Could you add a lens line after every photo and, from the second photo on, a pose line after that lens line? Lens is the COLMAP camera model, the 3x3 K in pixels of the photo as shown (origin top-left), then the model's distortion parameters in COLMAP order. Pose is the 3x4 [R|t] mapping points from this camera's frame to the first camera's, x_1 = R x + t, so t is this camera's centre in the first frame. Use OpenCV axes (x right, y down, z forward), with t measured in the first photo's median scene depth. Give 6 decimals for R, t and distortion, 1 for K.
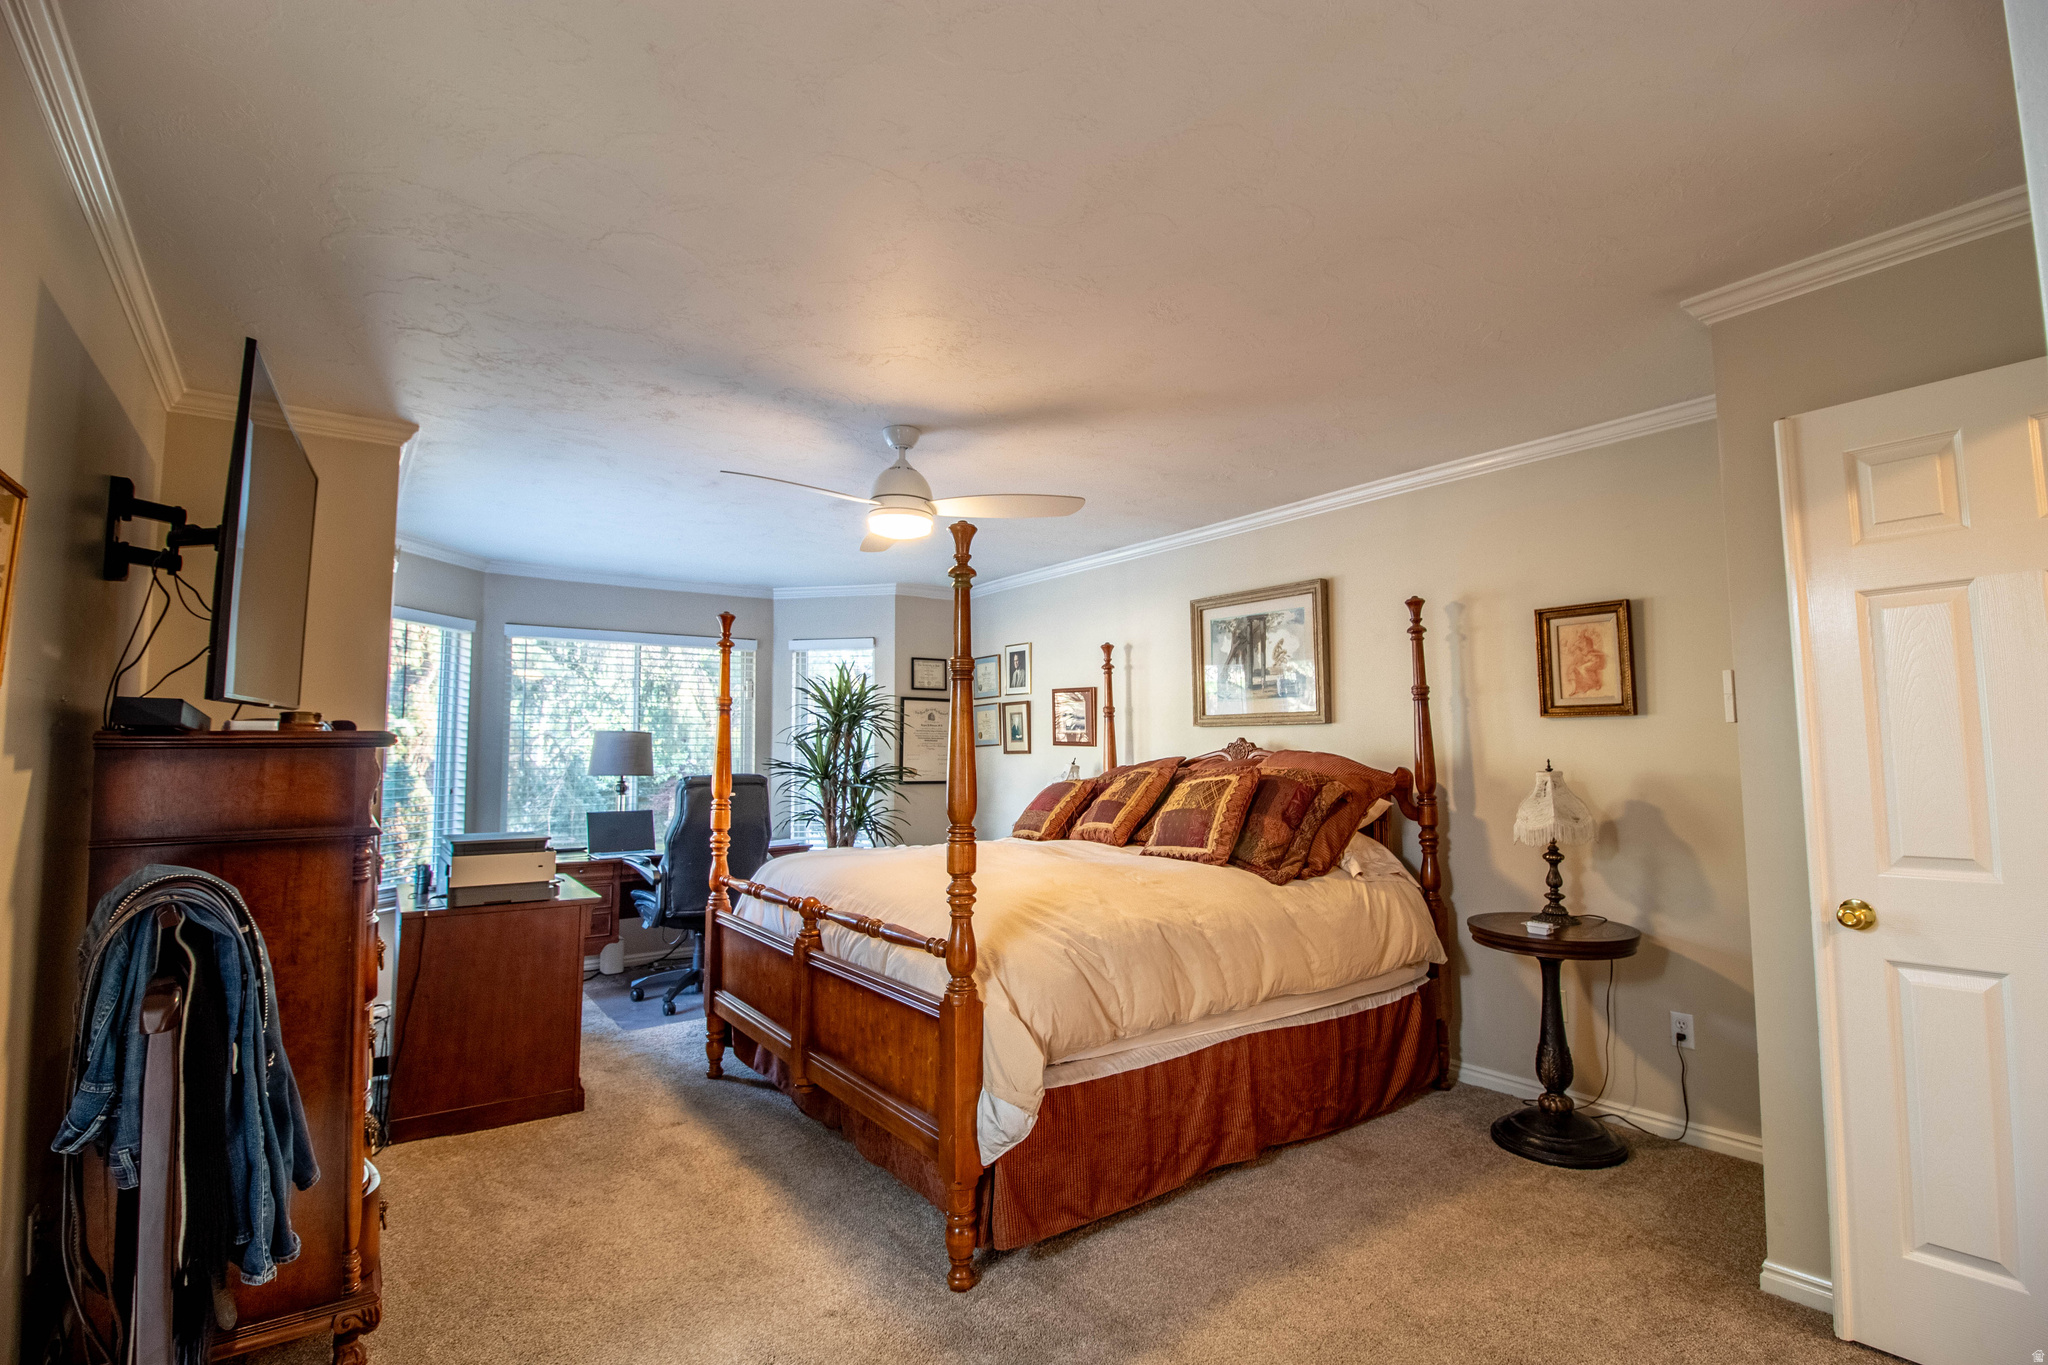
lens RADIAL K [[939.1, 0, 1043.4], [0, 939.1, 679.8], [0, 0, 1]] dist [0.005229, -0.016183]
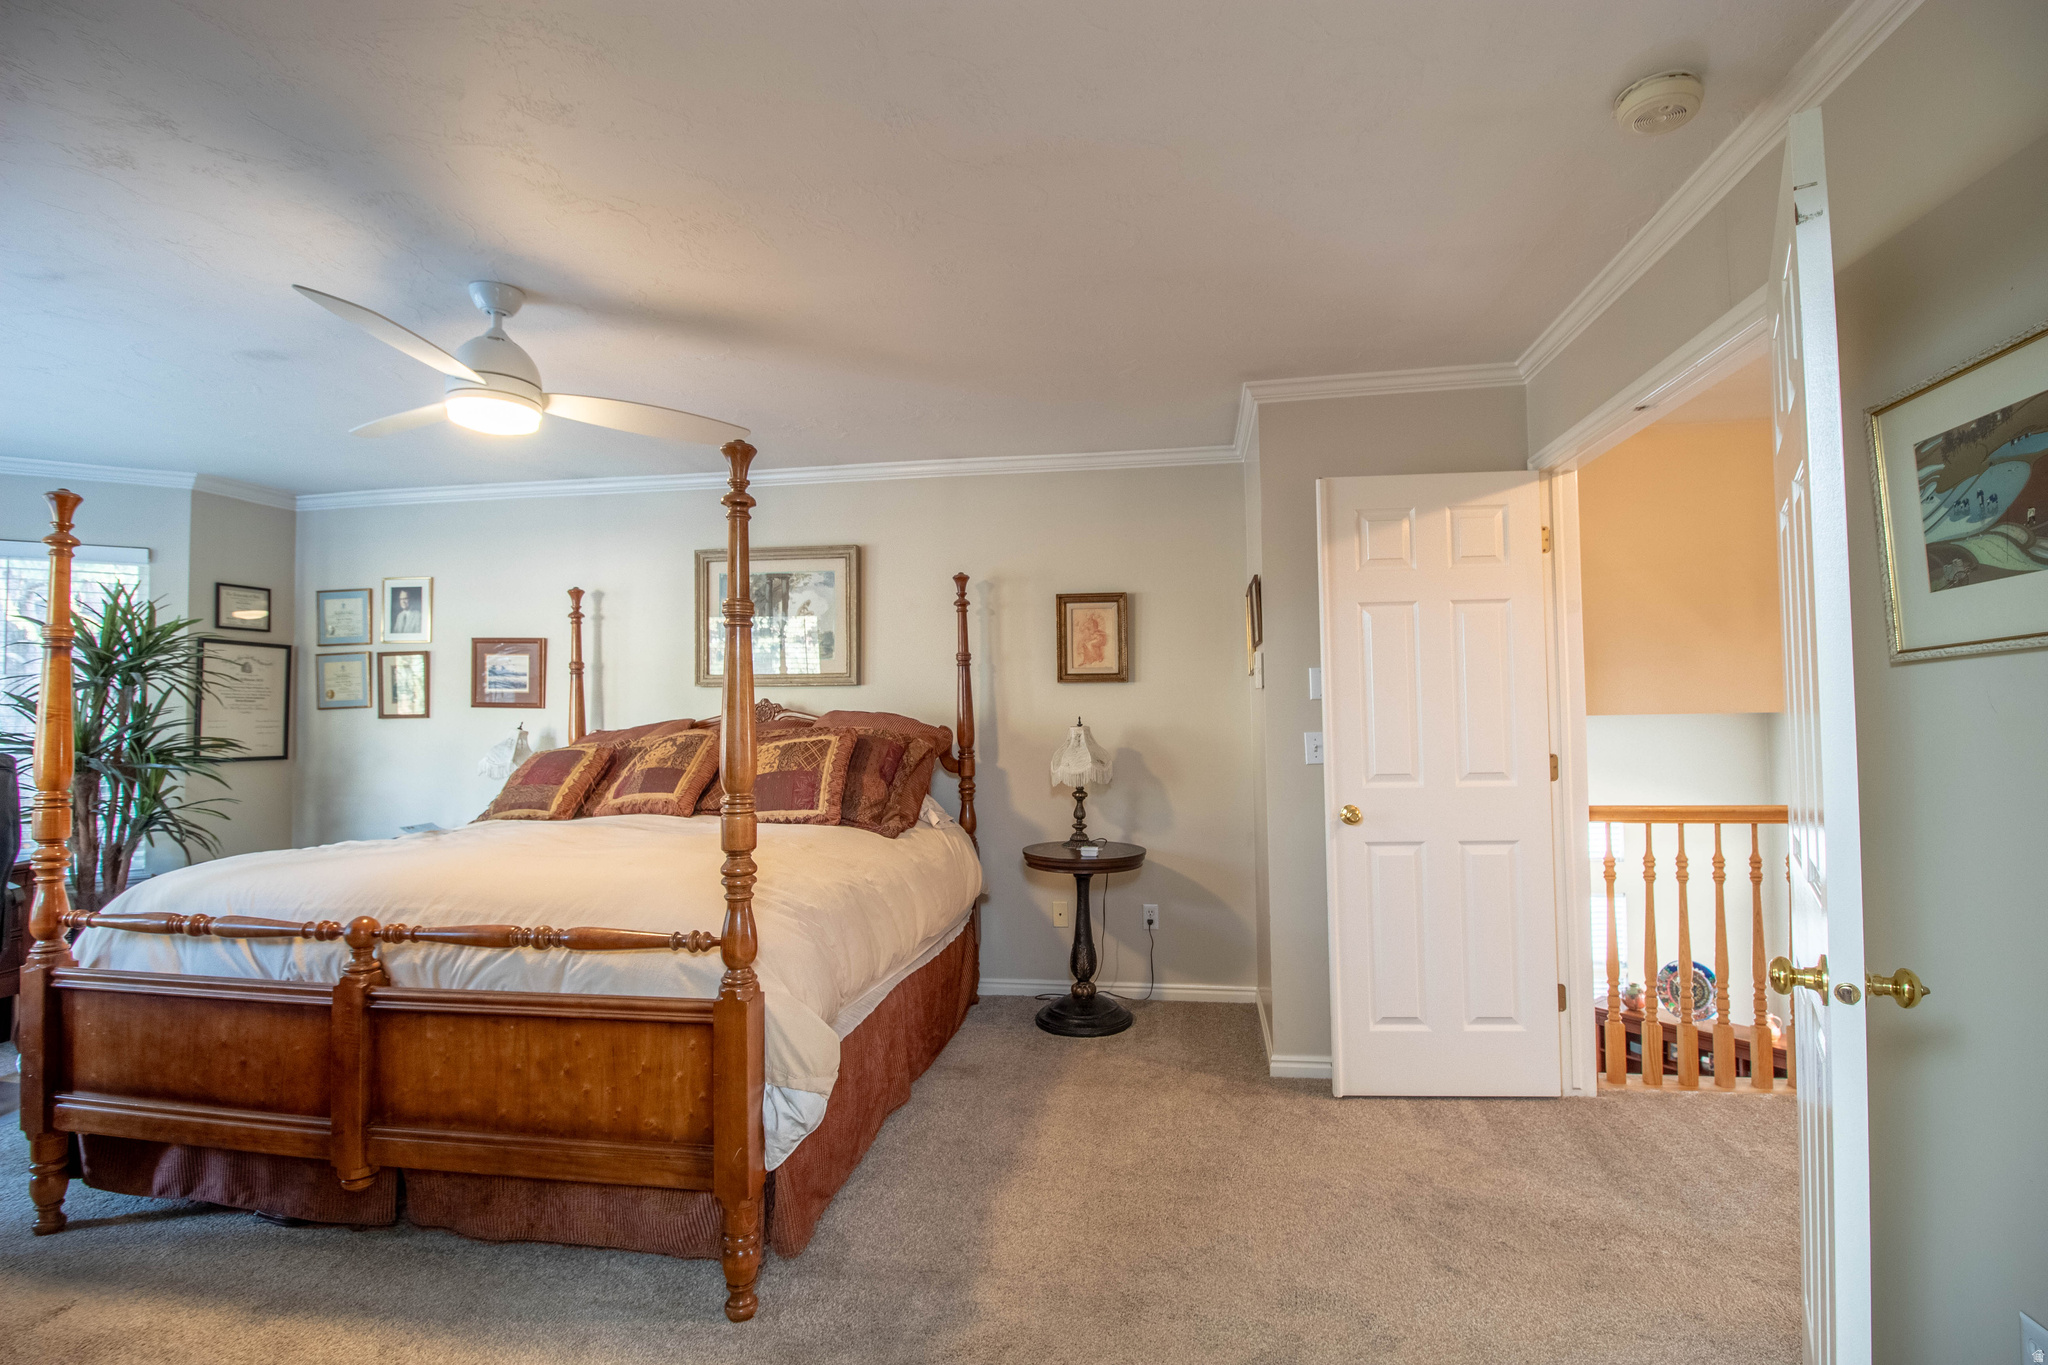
lens RADIAL K [[939.1, 0, 1043.4], [0, 939.1, 679.8], [0, 0, 1]] dist [0.005229, -0.016183]
pose [[0.726293, 0.020021, 0.687094, -0.327537], [-0.046253, 0.998734, 0.019790, 0.012866], [-0.685828, -0.046154, 0.726299, 0.126851]]
